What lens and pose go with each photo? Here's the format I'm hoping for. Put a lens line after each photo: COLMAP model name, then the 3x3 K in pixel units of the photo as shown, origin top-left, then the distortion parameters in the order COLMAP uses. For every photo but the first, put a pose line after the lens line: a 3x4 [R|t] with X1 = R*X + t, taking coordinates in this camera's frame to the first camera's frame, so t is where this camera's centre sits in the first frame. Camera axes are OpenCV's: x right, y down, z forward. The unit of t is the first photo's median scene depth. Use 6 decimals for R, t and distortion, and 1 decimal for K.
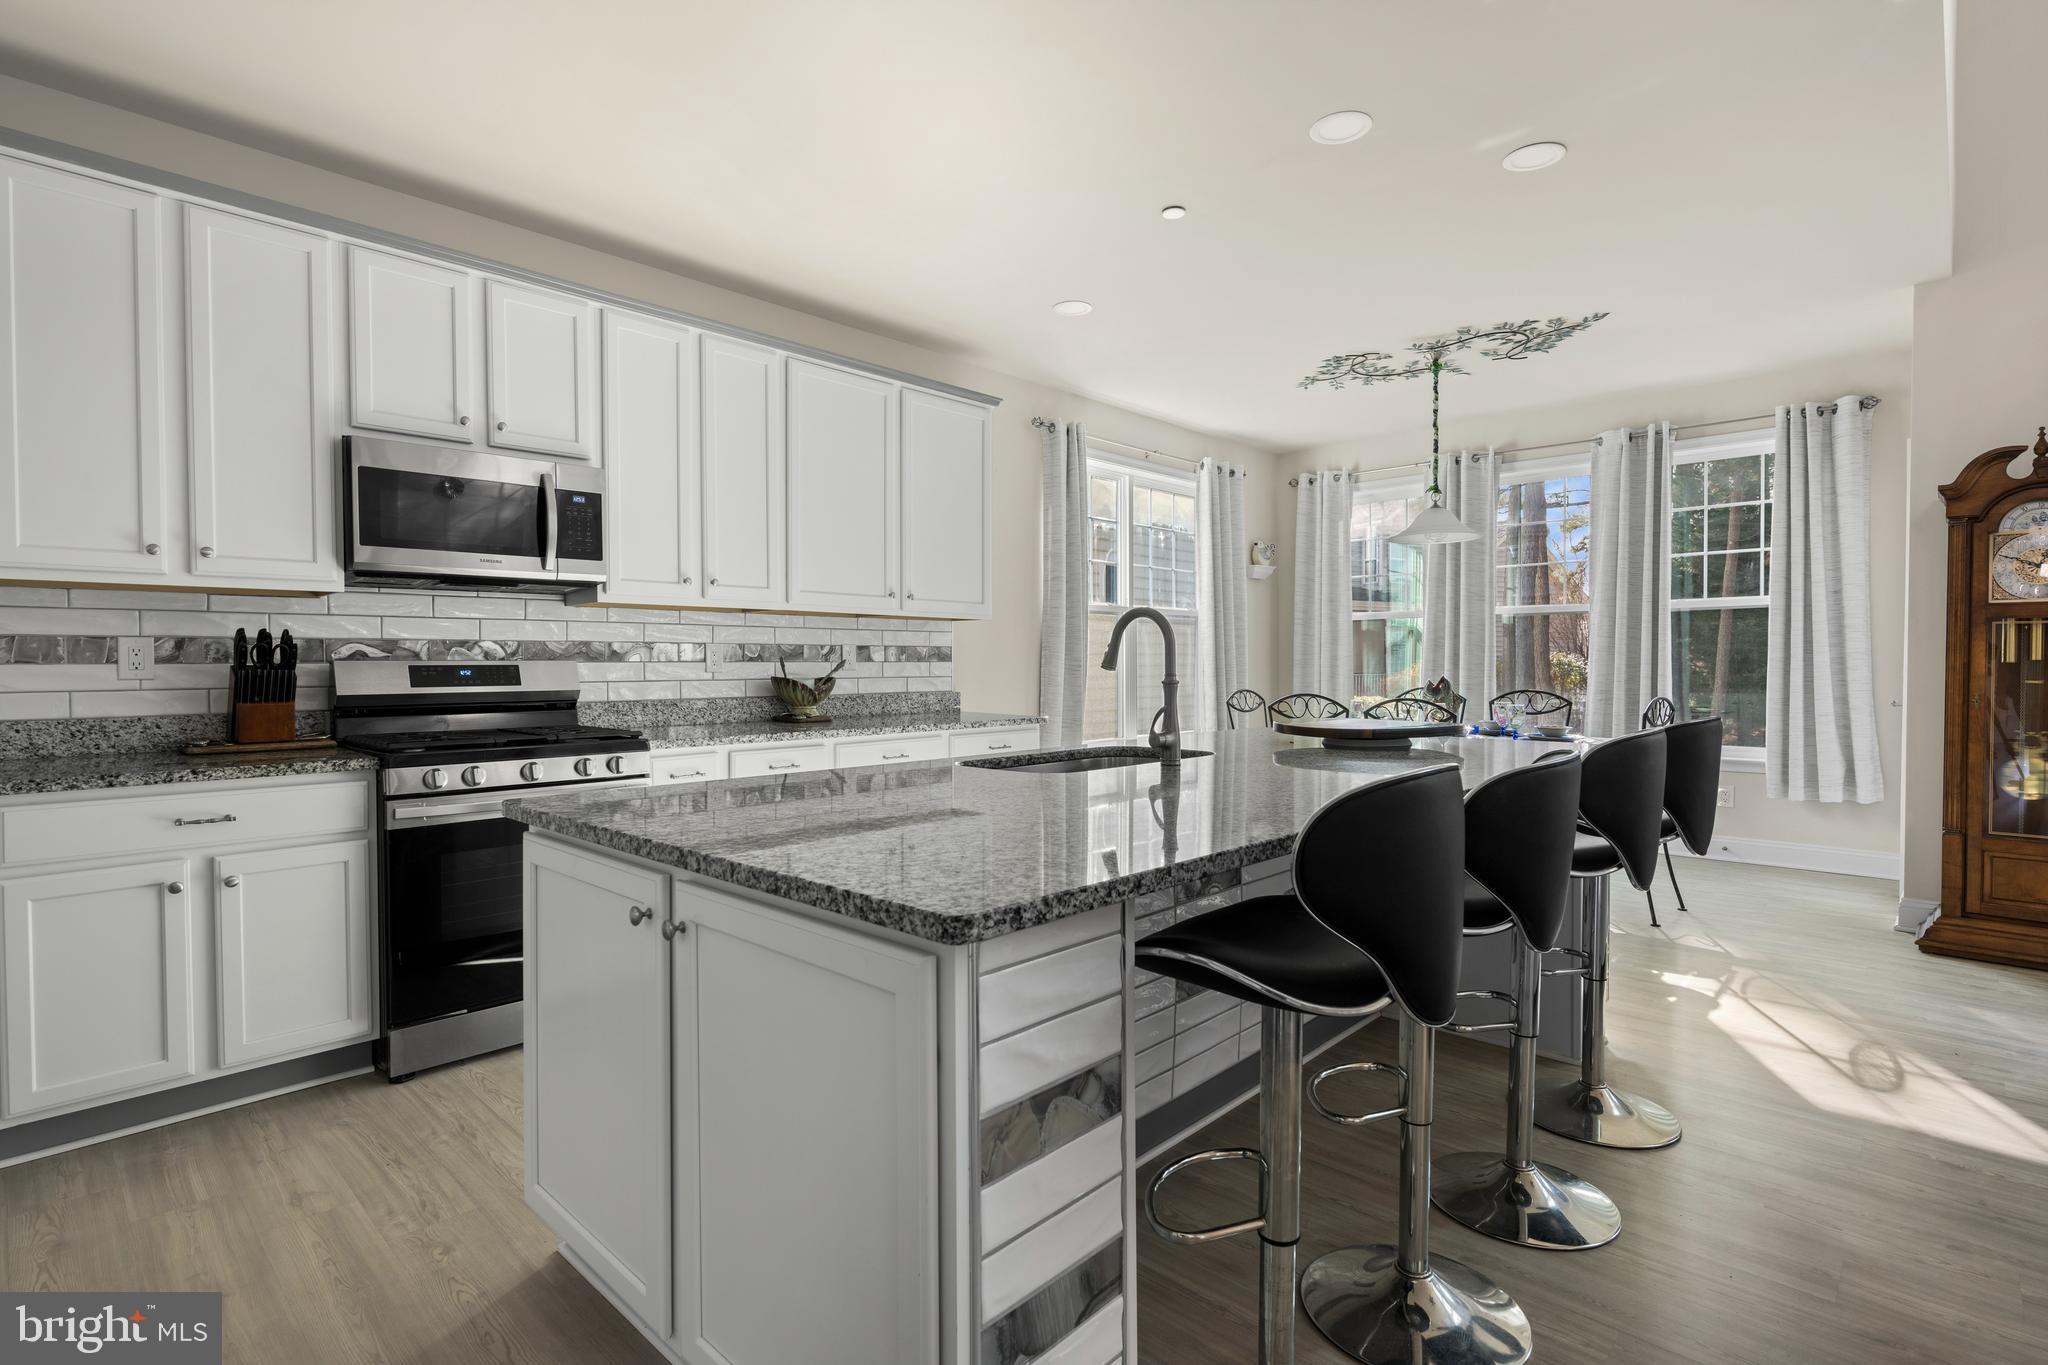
lens RADIAL K [[971.6, 0, 1024.5], [0, 971.6, 678.0], [0, 0, 1]] dist [-0.002463, -0.000508]
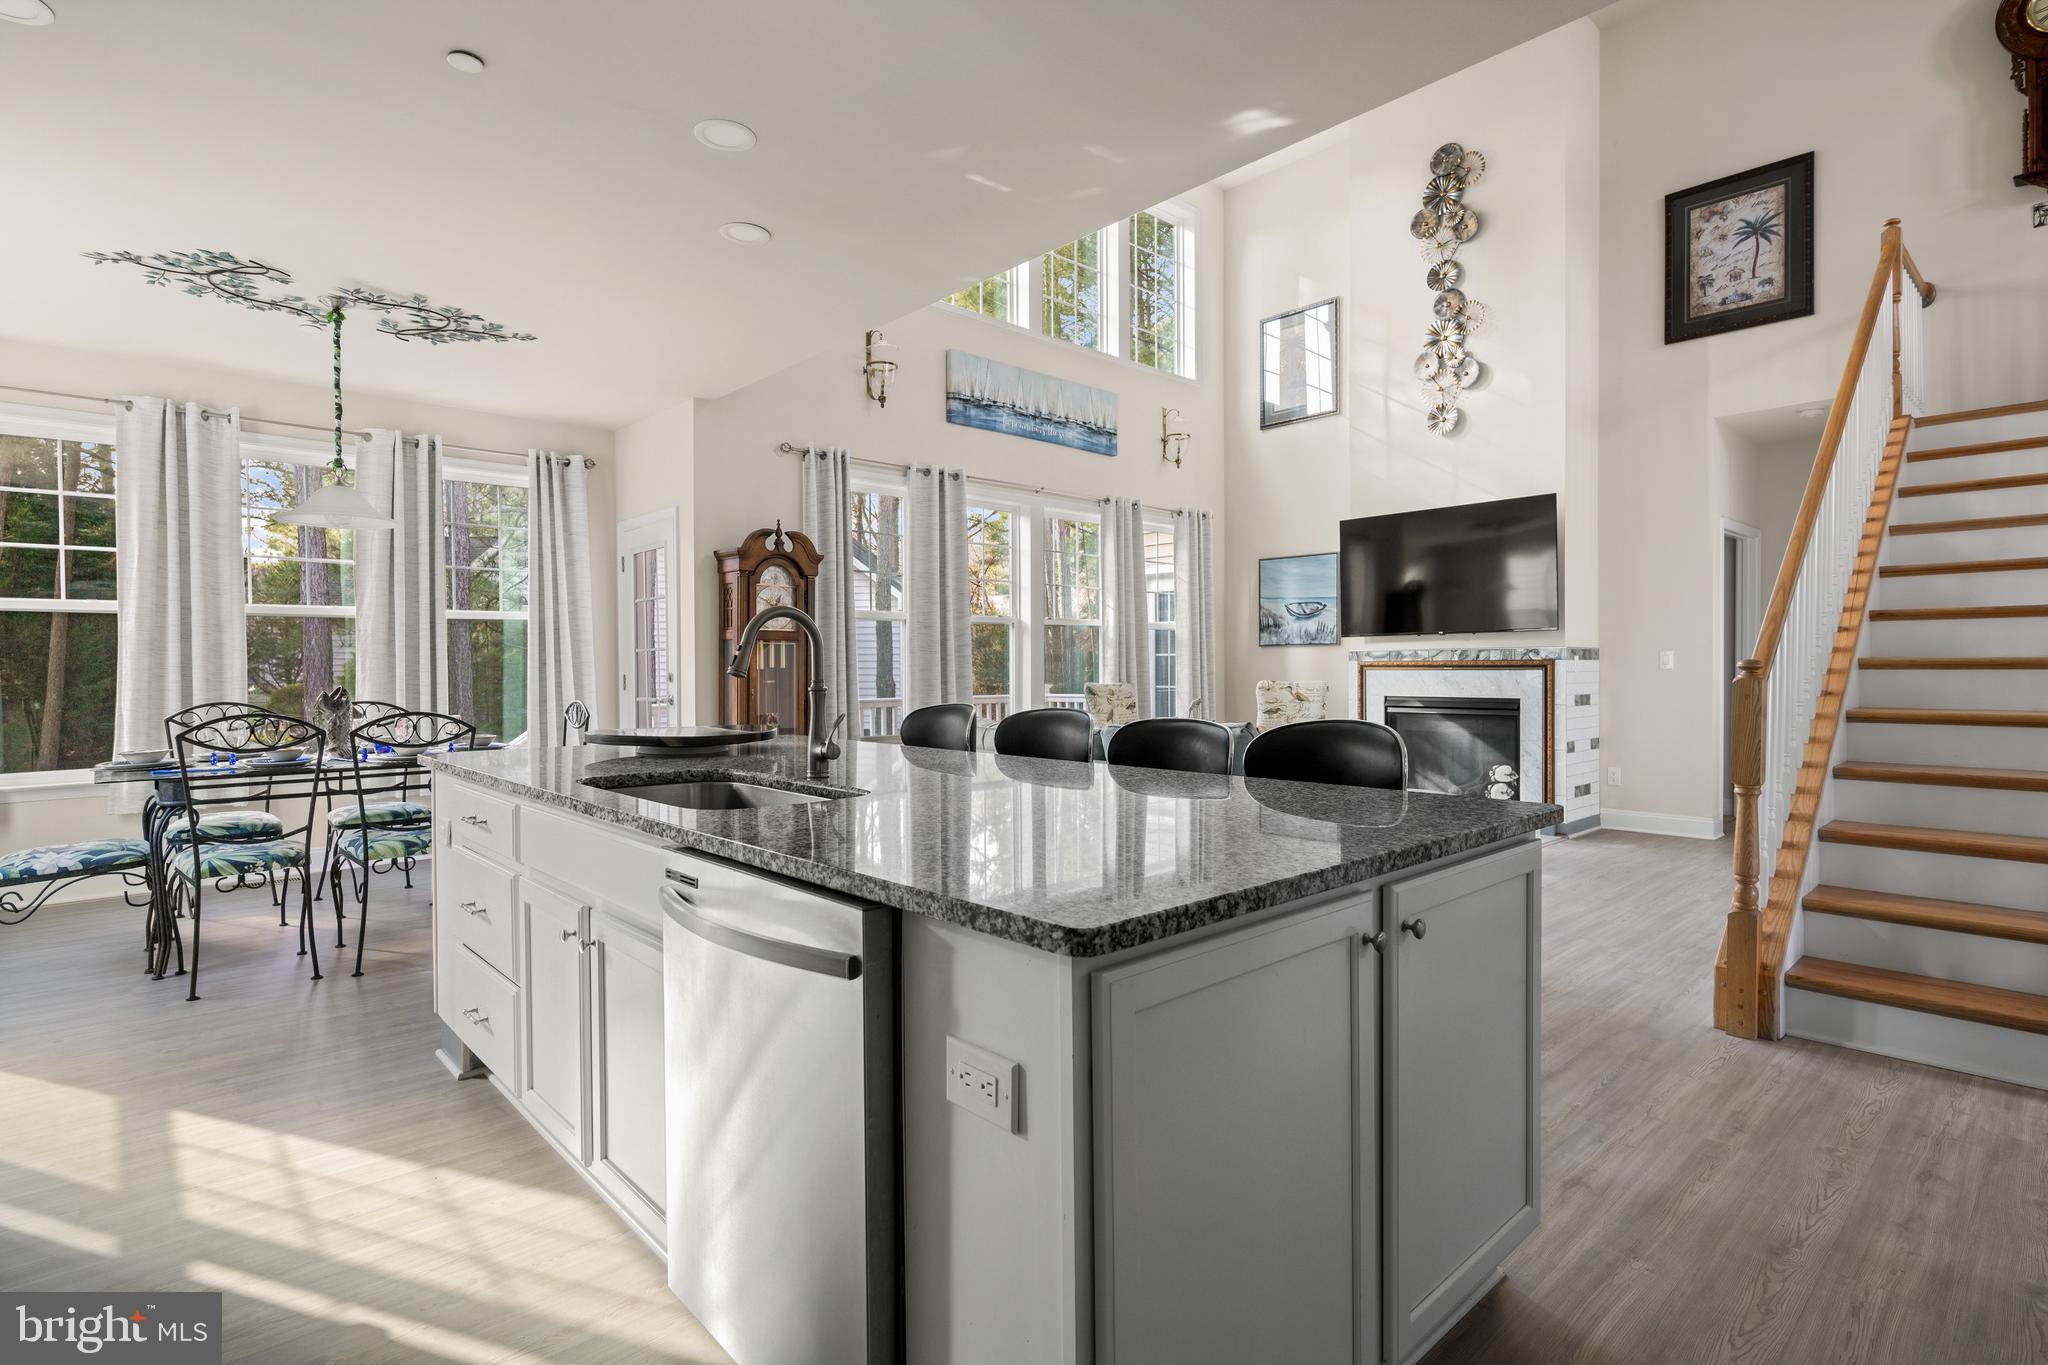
lens RADIAL K [[994.5, 0, 1009.9], [0, 994.5, 680.8], [0, 0, 1]] dist [-0.001666, -0.000916]
pose [[0.083197, -0.011002, 0.996472, -0.401767], [0.018398, 0.999786, 0.009502, -0.004639], [-0.996363, 0.017542, 0.083382, 0.373830]]
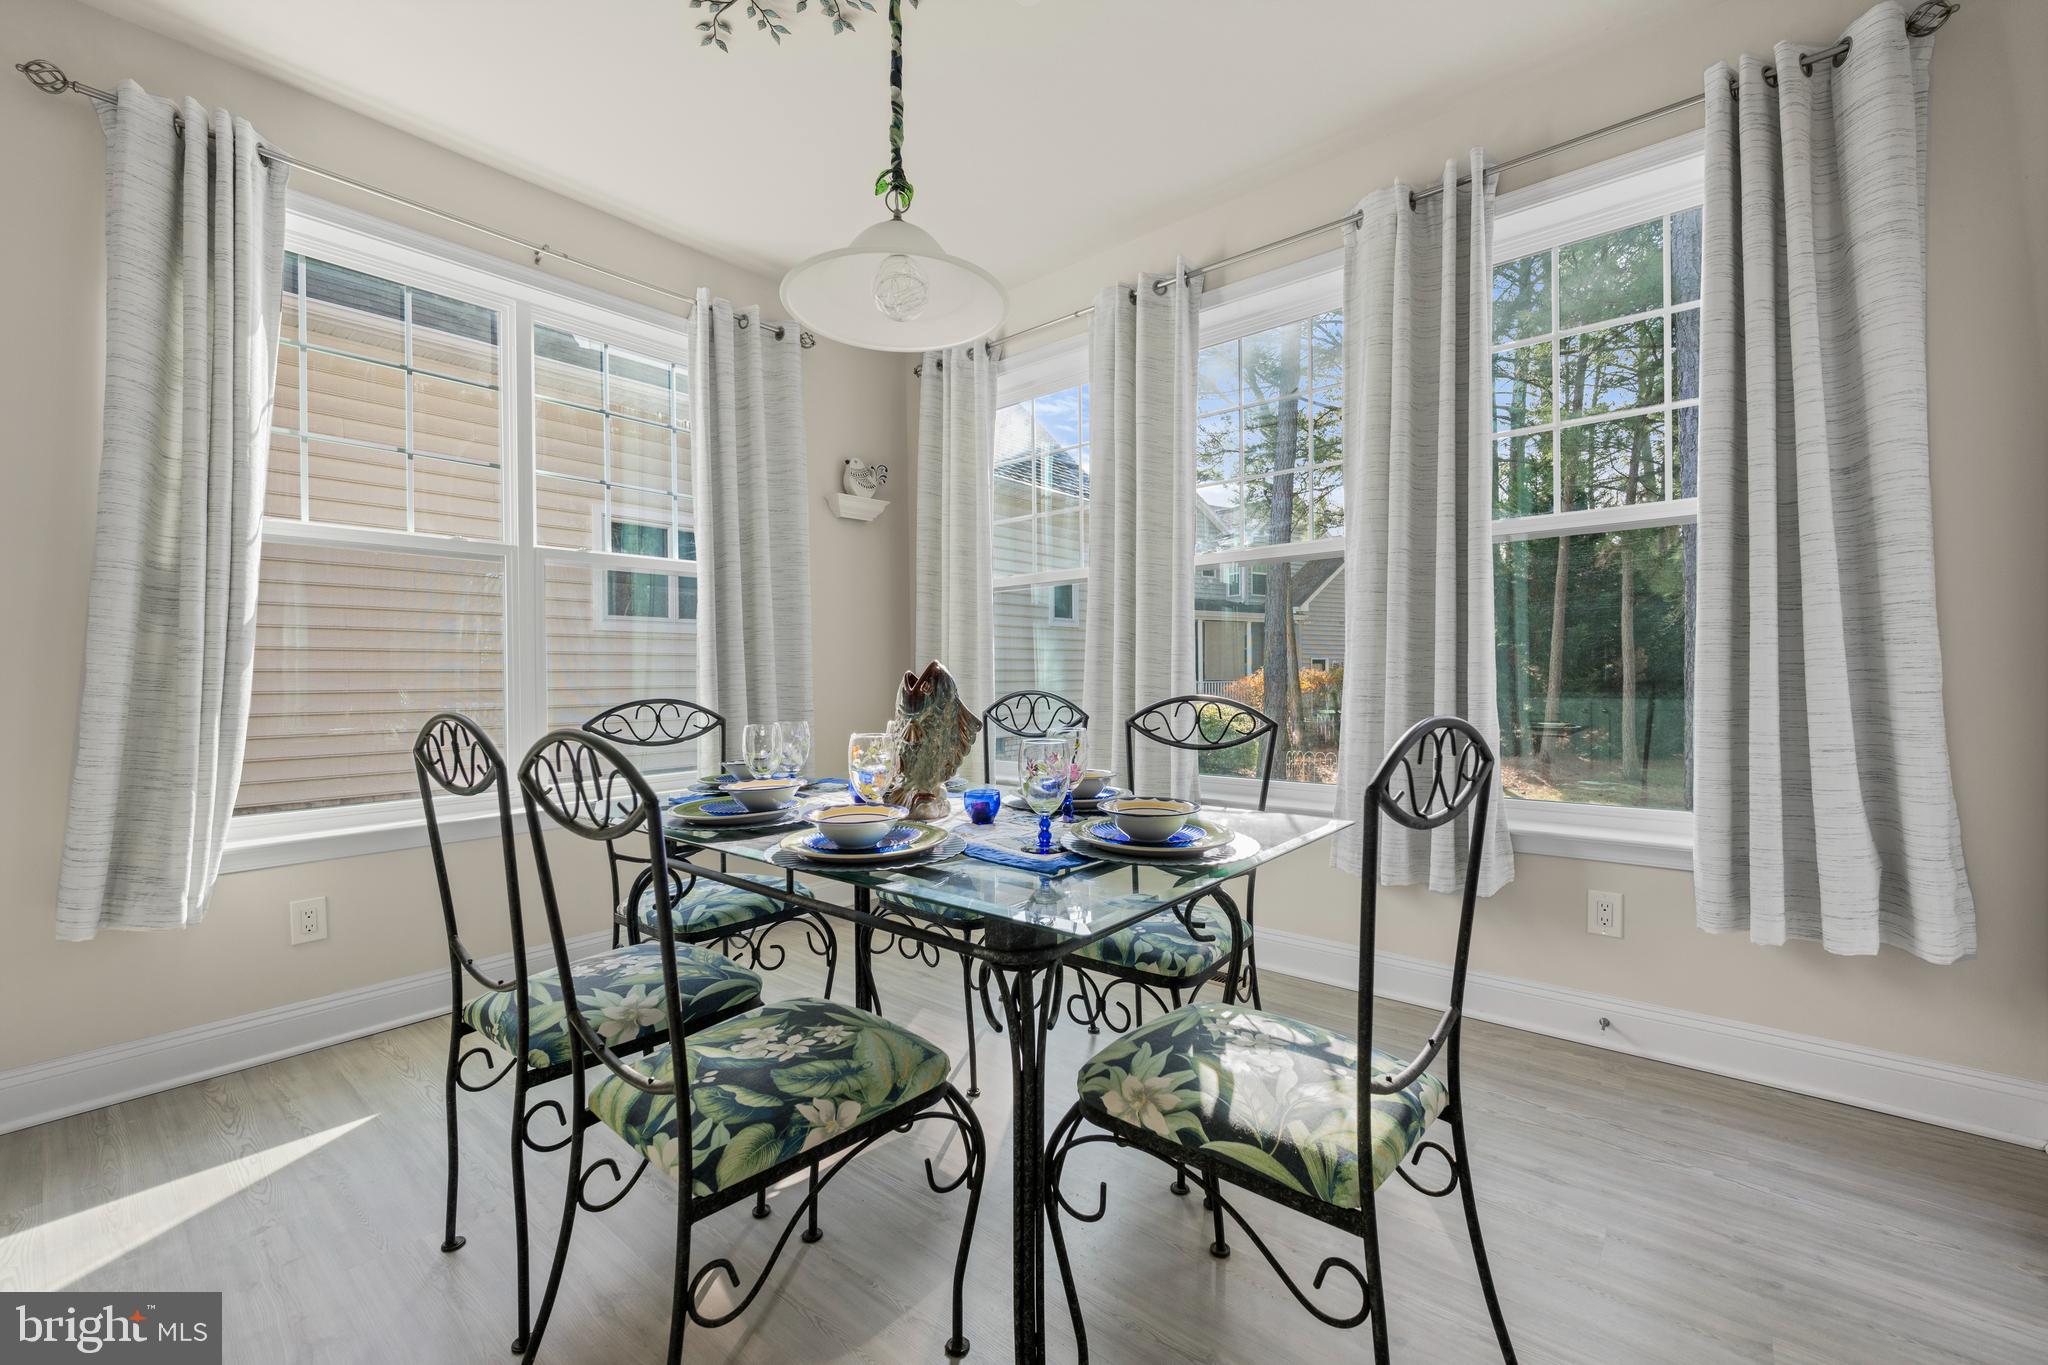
lens RADIAL K [[812.9, 0, 1027.3], [0, 812.9, 678.8], [0, 0, 1]] dist [-0.006315, -0.000180]
pose [[0.998721, -0.006609, 0.050129, 0.484182], [0.007030, 0.999941, -0.008222, 0.007424], [-0.050072, 0.008563, 0.998709, 0.710948]]
